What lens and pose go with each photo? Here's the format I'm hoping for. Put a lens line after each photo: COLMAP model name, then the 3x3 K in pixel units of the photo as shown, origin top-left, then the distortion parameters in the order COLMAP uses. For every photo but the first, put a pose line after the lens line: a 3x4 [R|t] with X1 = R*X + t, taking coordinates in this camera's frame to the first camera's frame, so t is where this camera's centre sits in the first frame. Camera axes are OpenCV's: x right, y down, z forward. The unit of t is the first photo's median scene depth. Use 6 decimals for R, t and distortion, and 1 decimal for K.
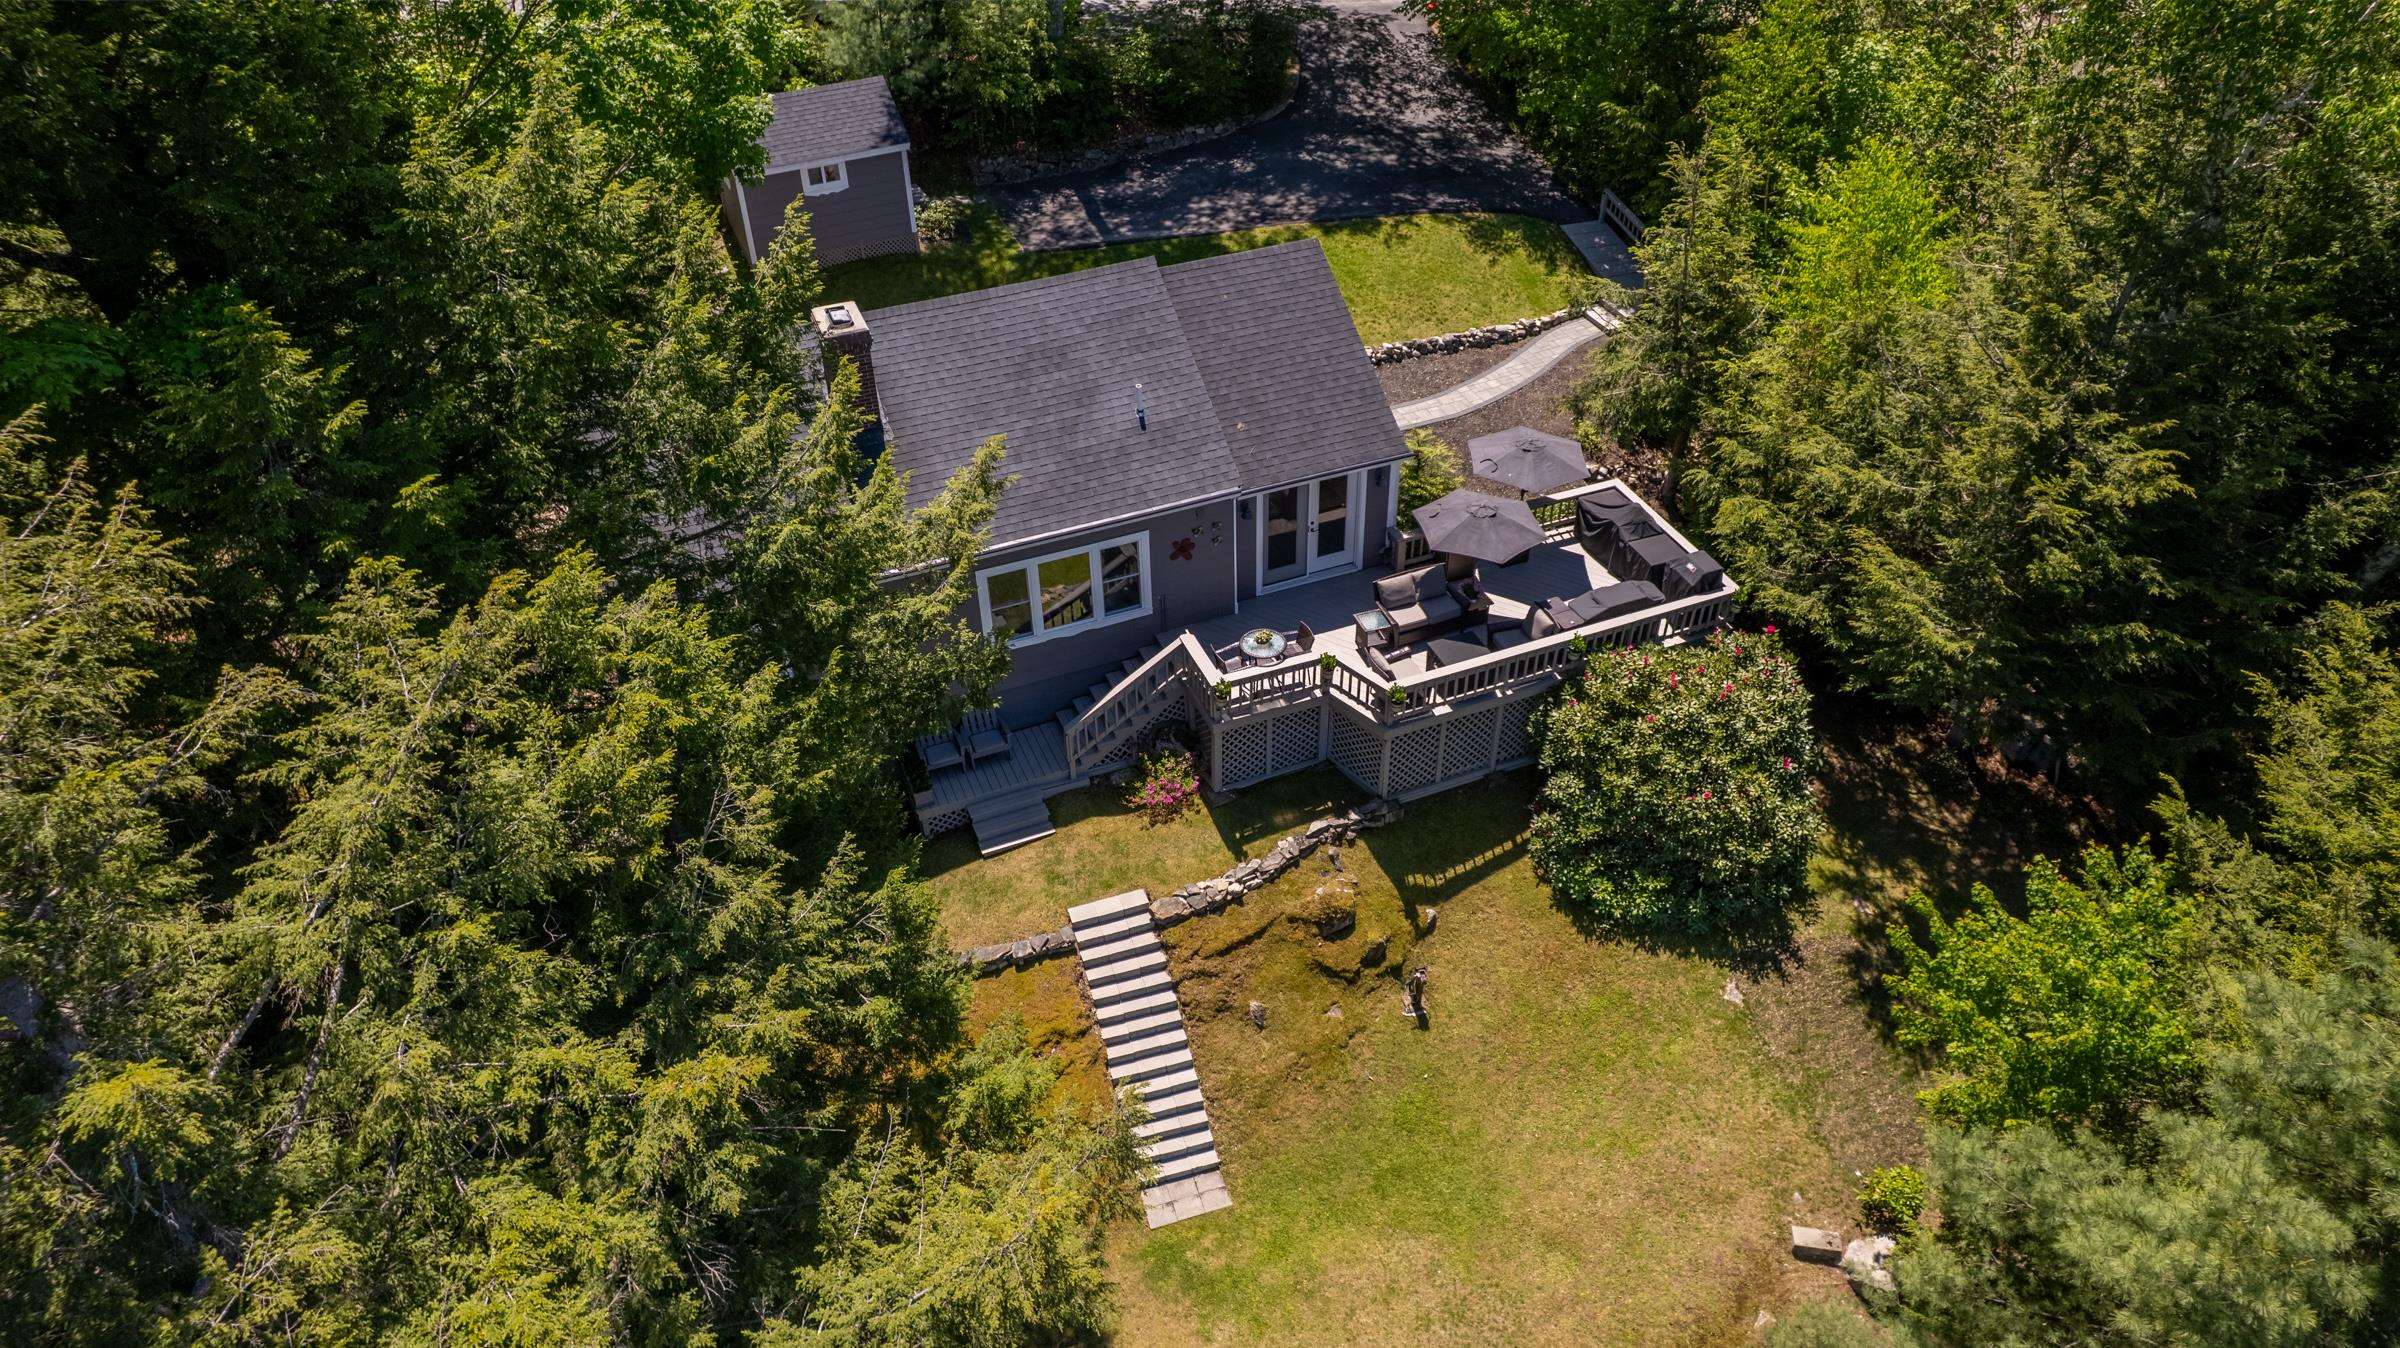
lens RADIAL K [[1554.1, 0, 1200.0], [0, 1554.1, 674.0], [0, 0, 1]] dist [-0.085044, 0.073240]
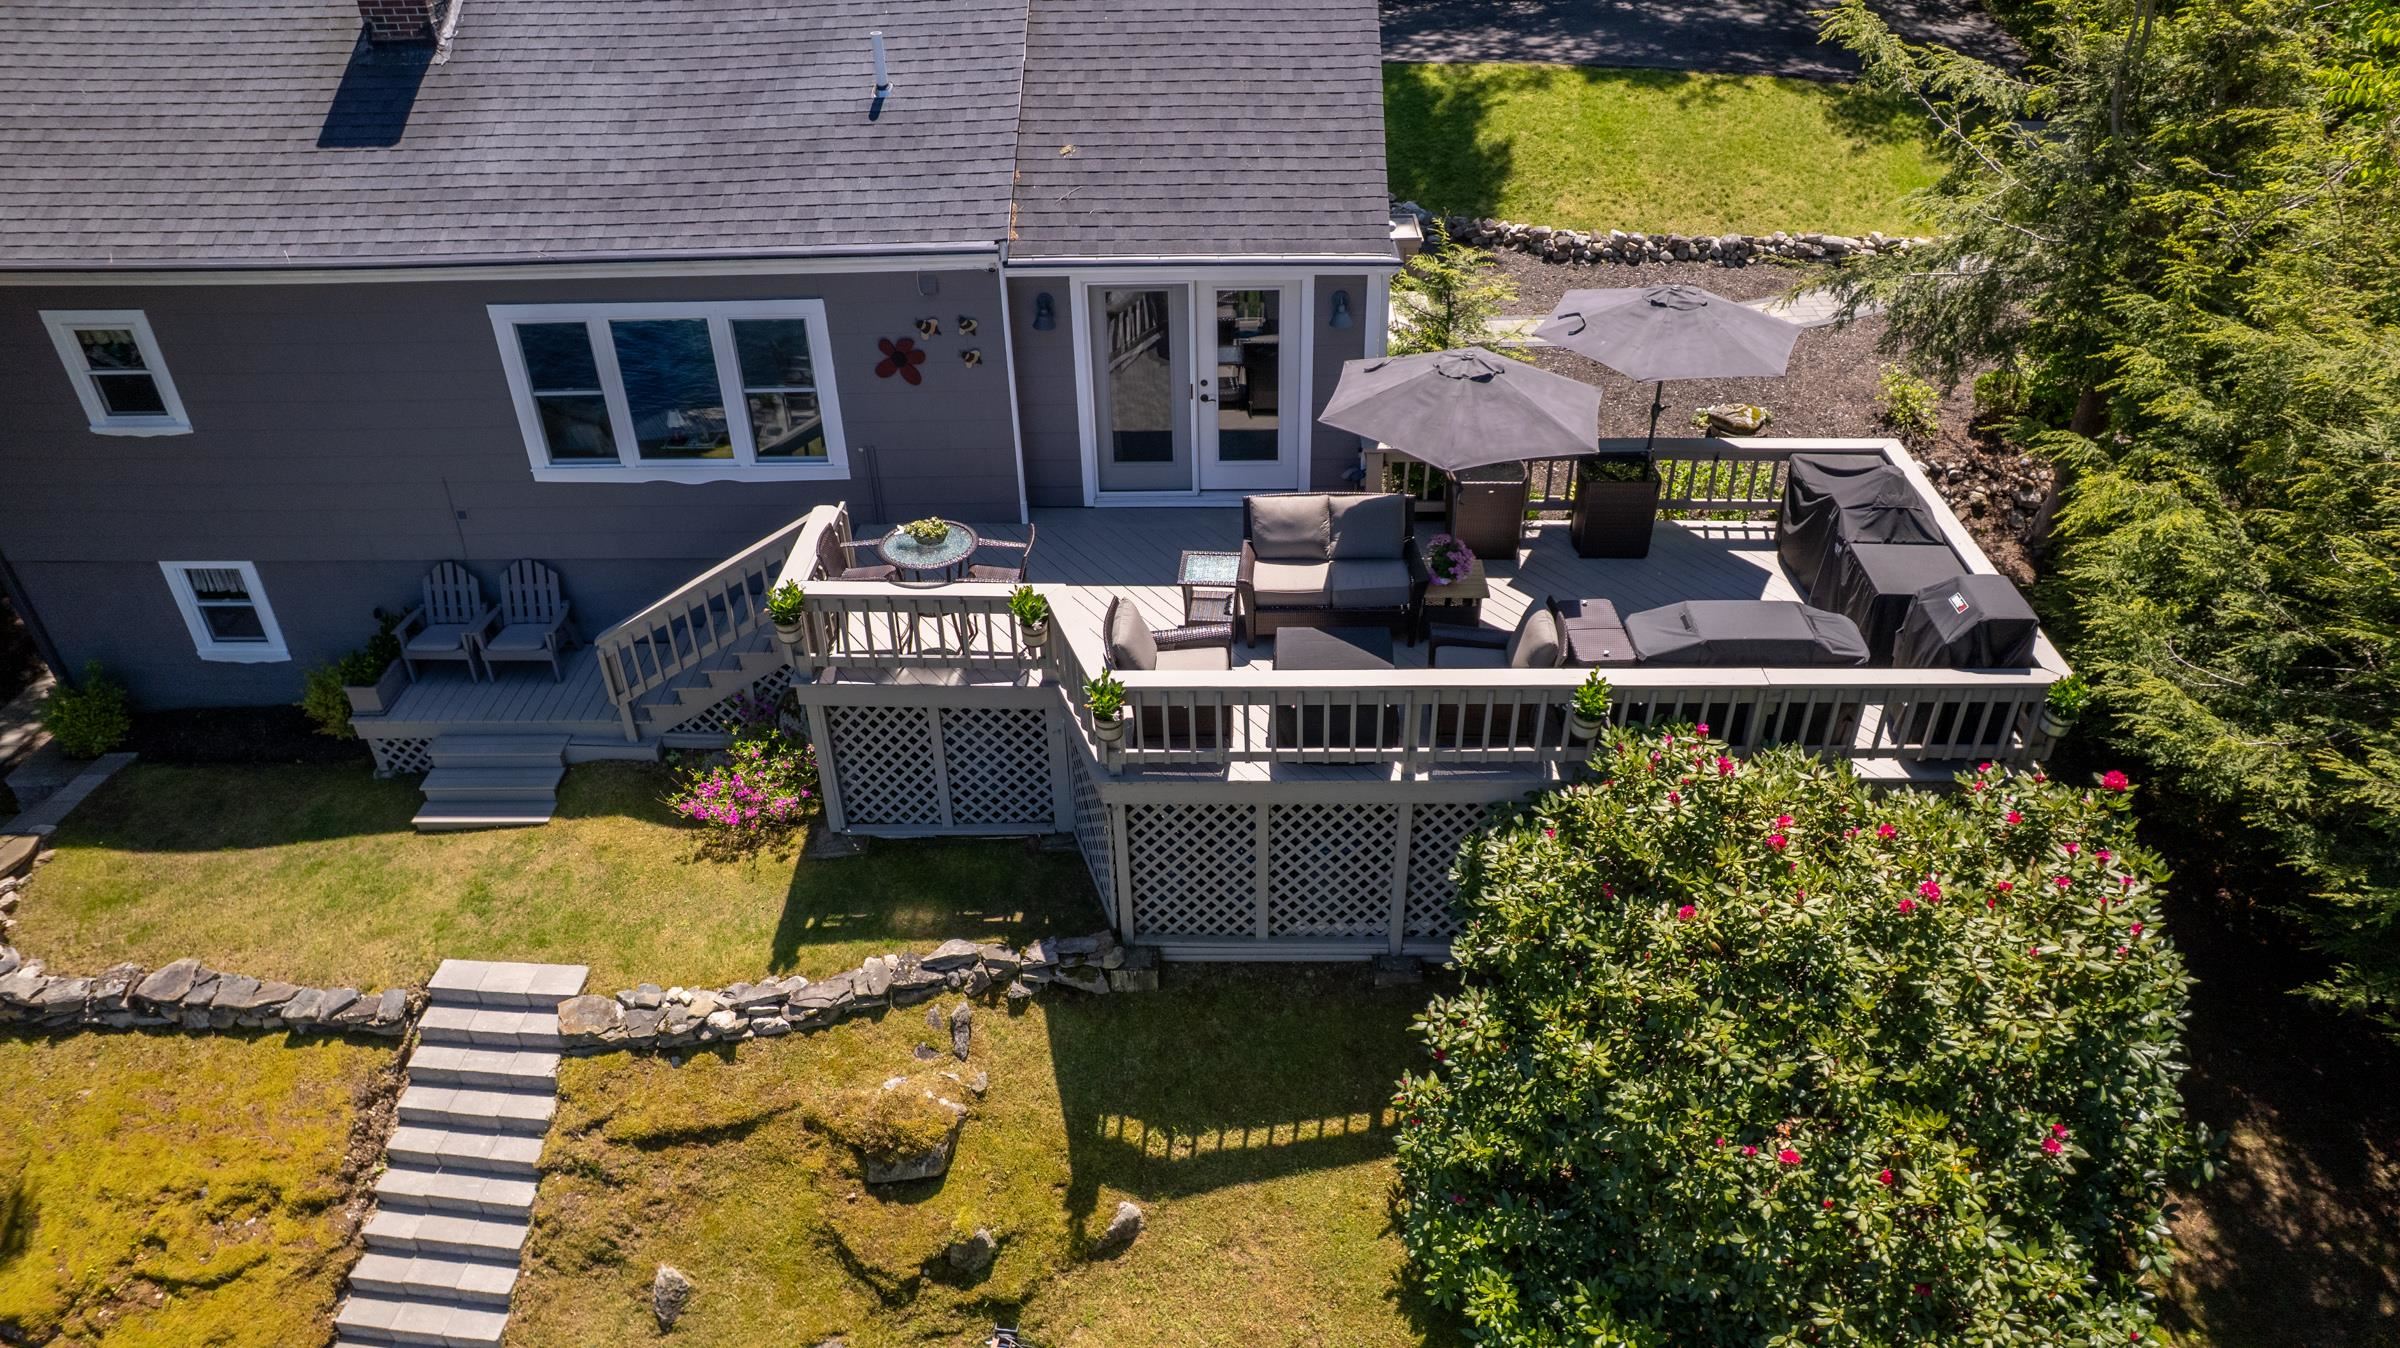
lens RADIAL K [[1554.1, 0, 1200.0], [0, 1554.1, 674.0], [0, 0, 1]] dist [-0.085044, 0.073240]
pose [[0.916920, 0.224709, -0.329795, 0.279238], [-0.250902, 0.967245, -0.038536, 0.016235], [0.310333, 0.118081, 0.943266, 0.569485]]
